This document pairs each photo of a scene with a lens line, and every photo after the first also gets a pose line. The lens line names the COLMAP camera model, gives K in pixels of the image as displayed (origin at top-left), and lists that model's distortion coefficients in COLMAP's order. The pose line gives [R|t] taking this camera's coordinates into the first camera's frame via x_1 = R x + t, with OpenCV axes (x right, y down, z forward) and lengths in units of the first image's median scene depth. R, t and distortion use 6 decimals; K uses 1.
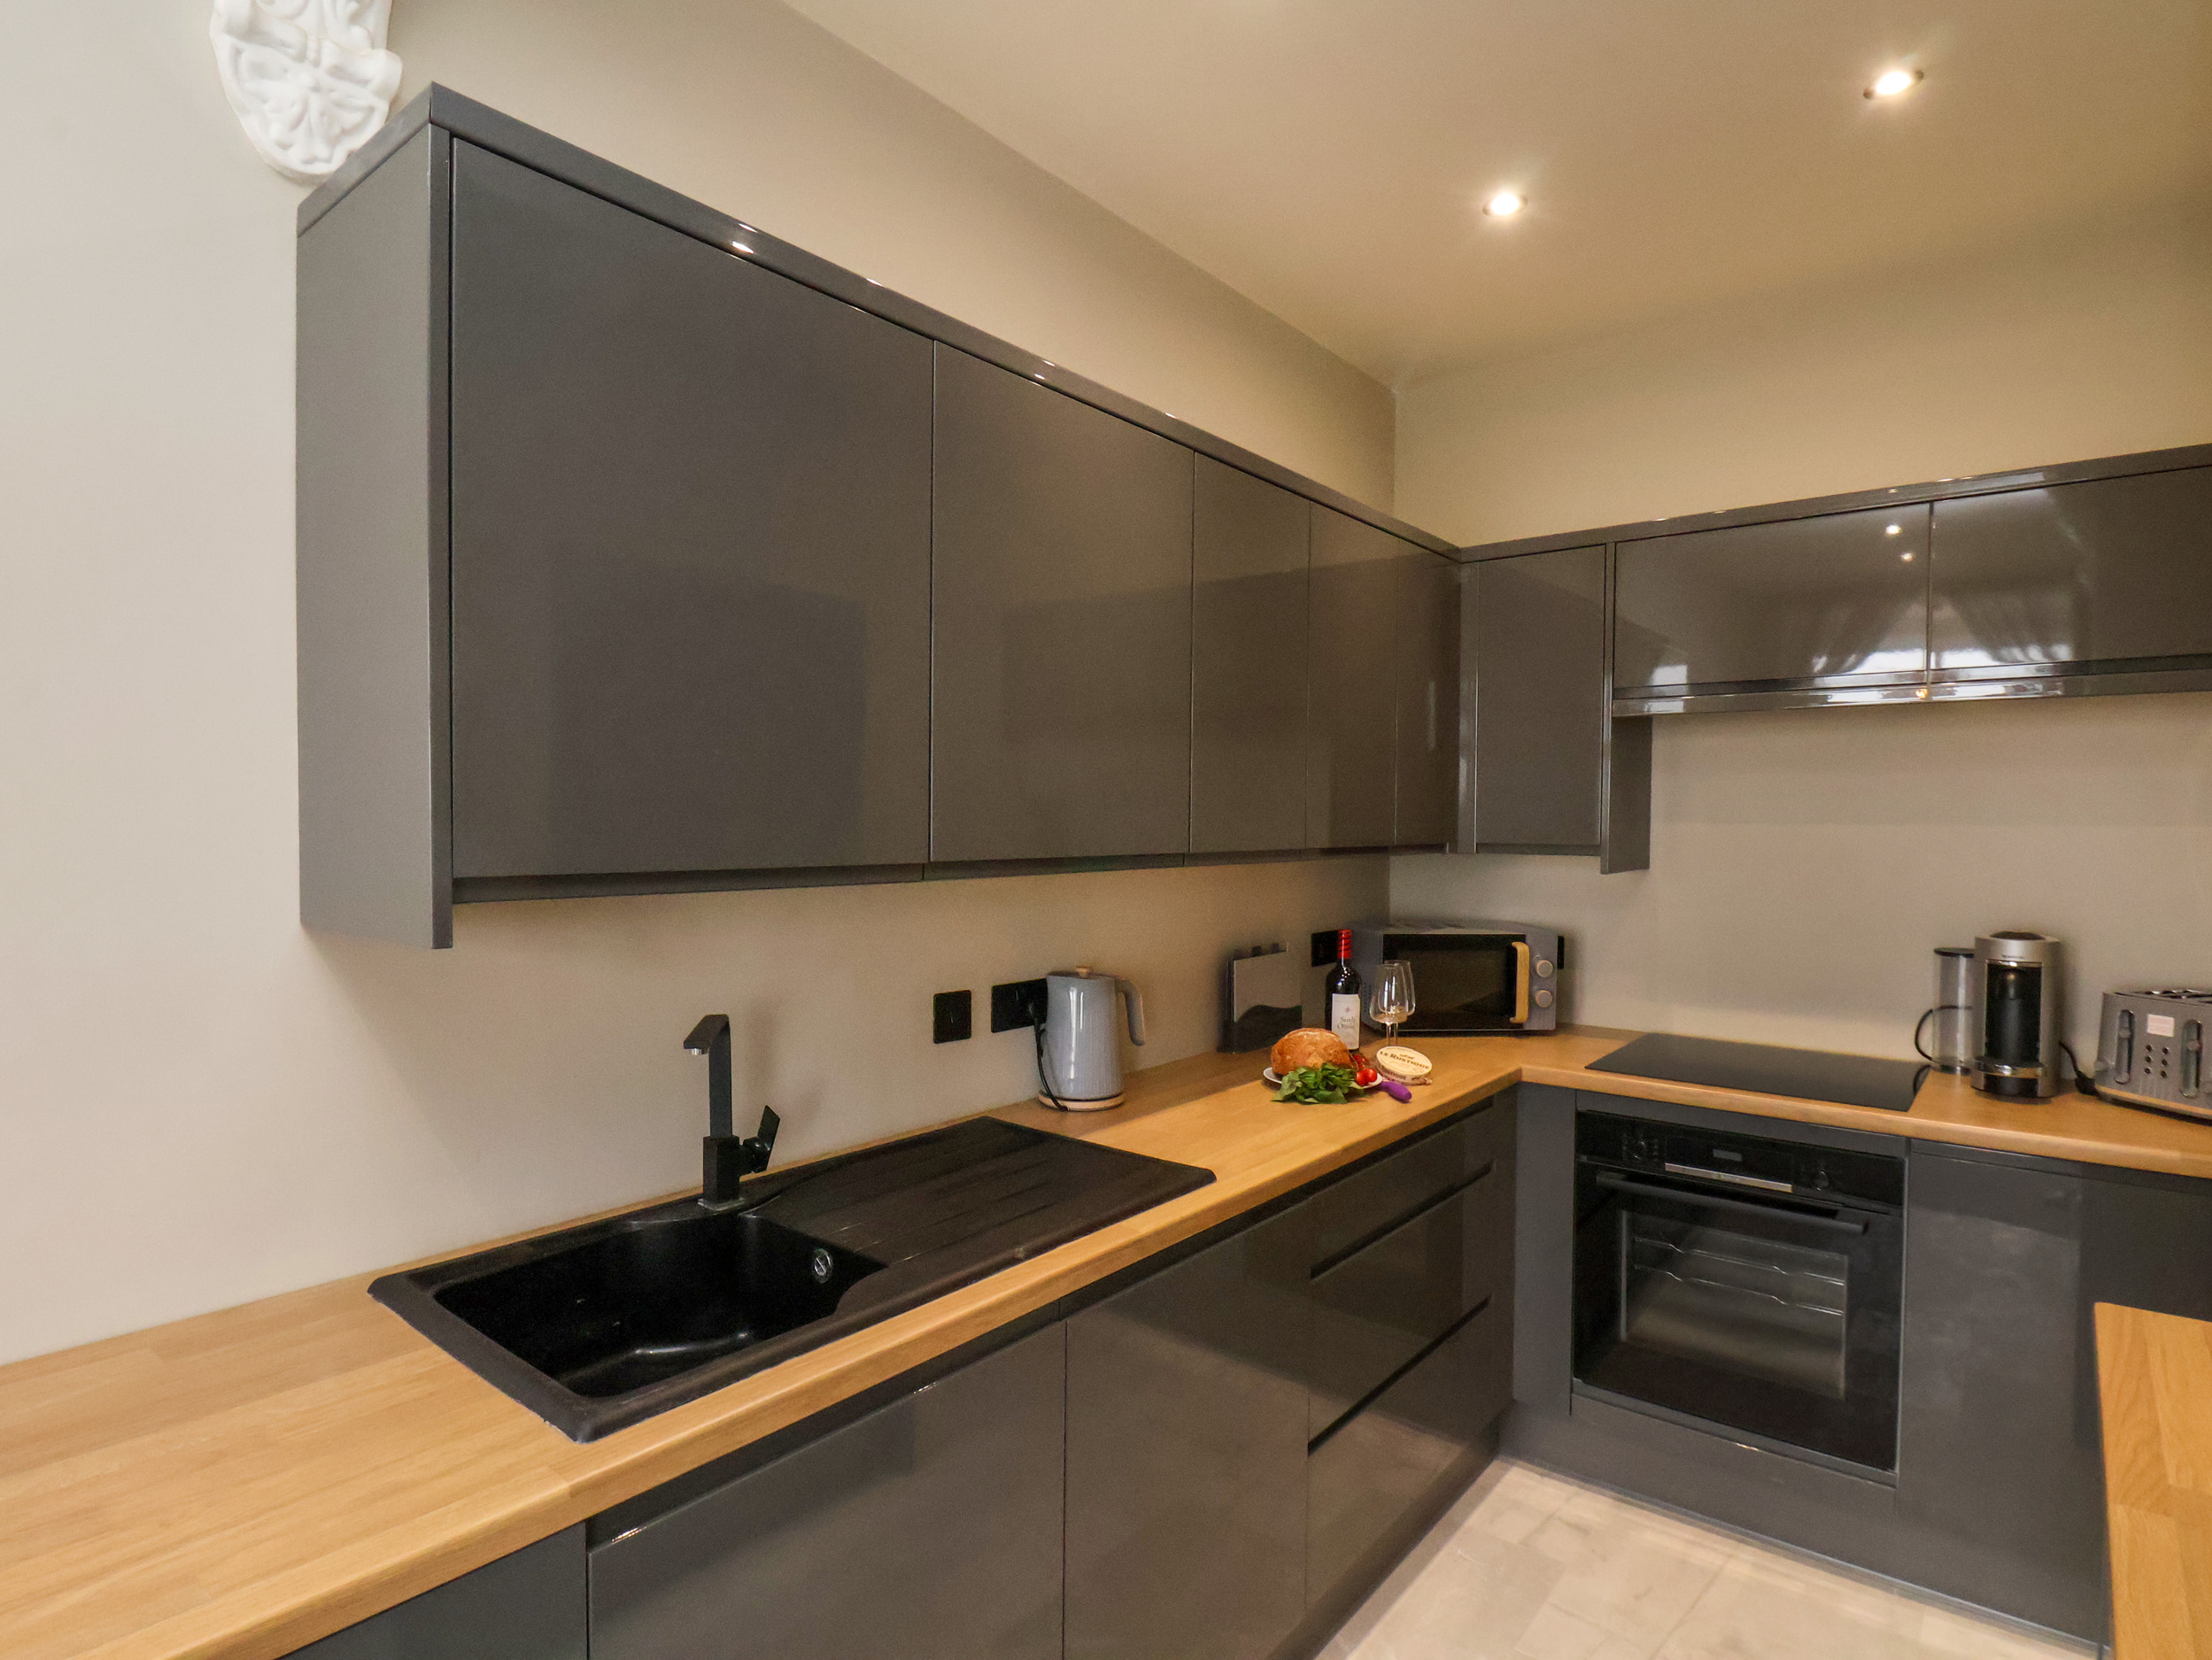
lens RADIAL K [[1181.3, 0, 1109.0], [0, 1181.3, 829.8], [0, 0, 1]] dist [-0.008696, -0.000188]
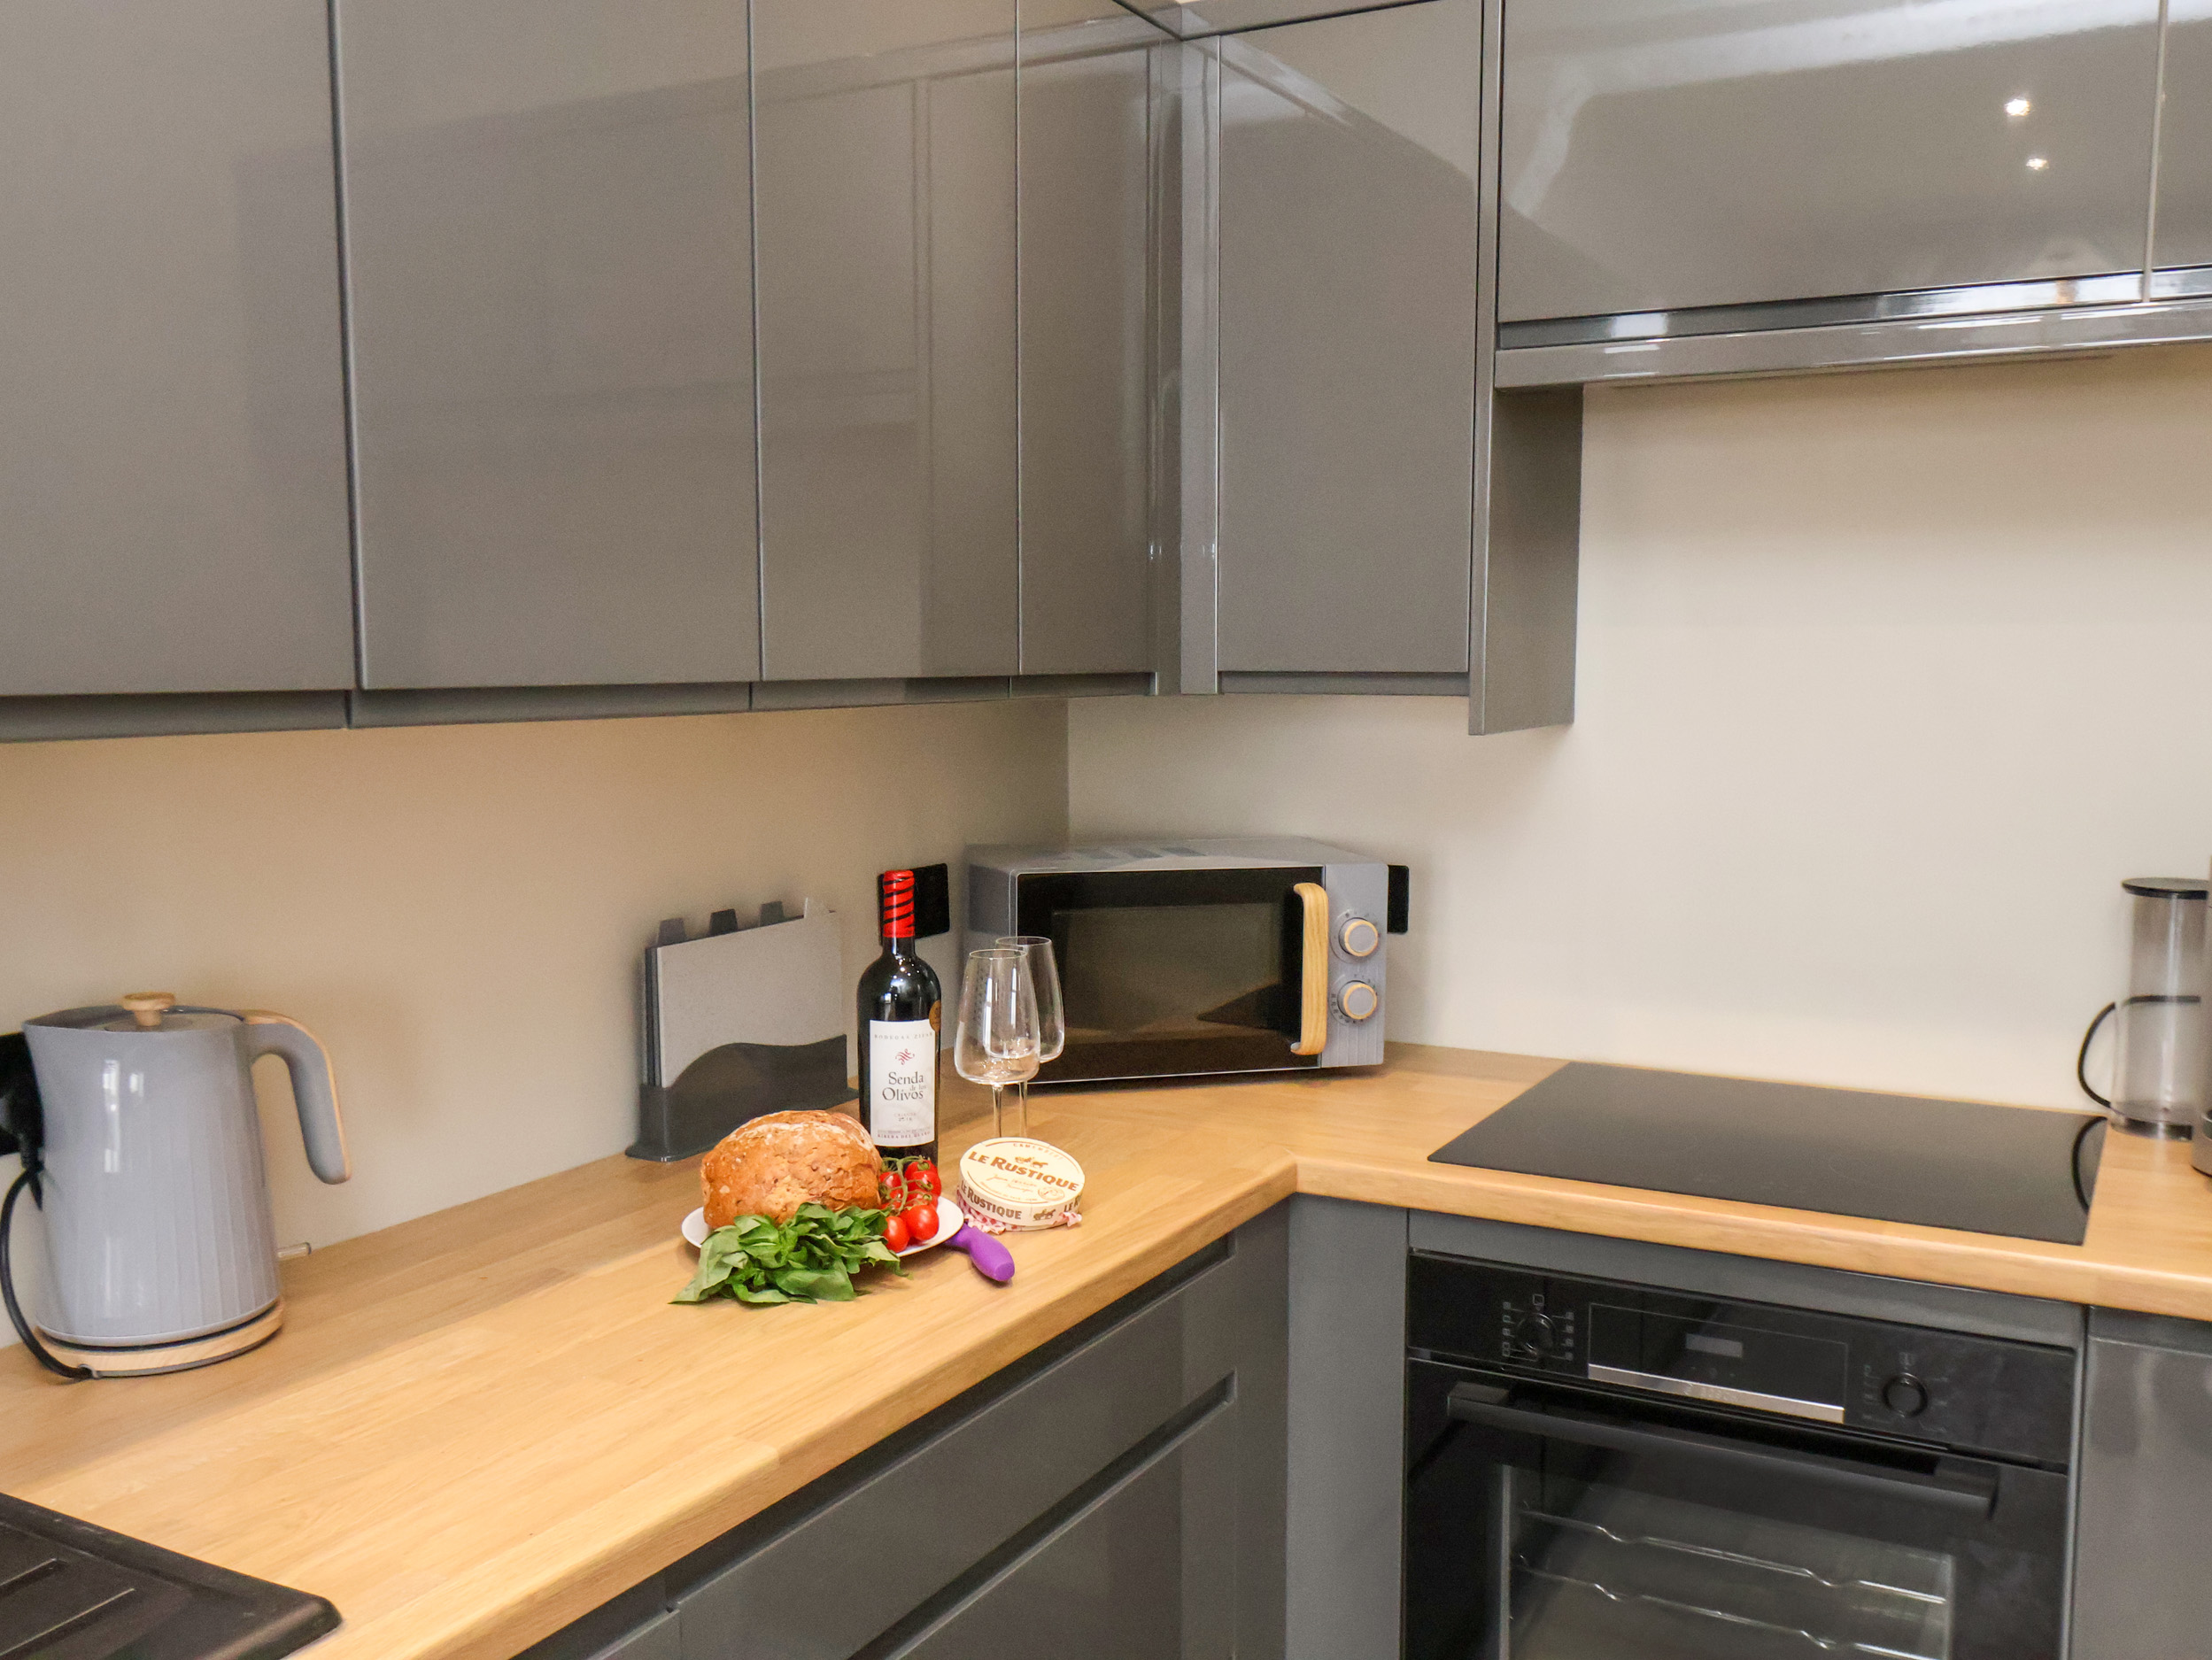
lens RADIAL K [[1966.1, 0, 1104.8], [0, 1966.1, 834.0], [0, 0, 1]] dist [-0.002986, 0.003716]
pose [[0.984407, -0.022945, 0.174404, 0.151971], [0.008743, 0.996613, 0.081768, 0.012734], [-0.175689, -0.078969, 0.981273, 0.287096]]
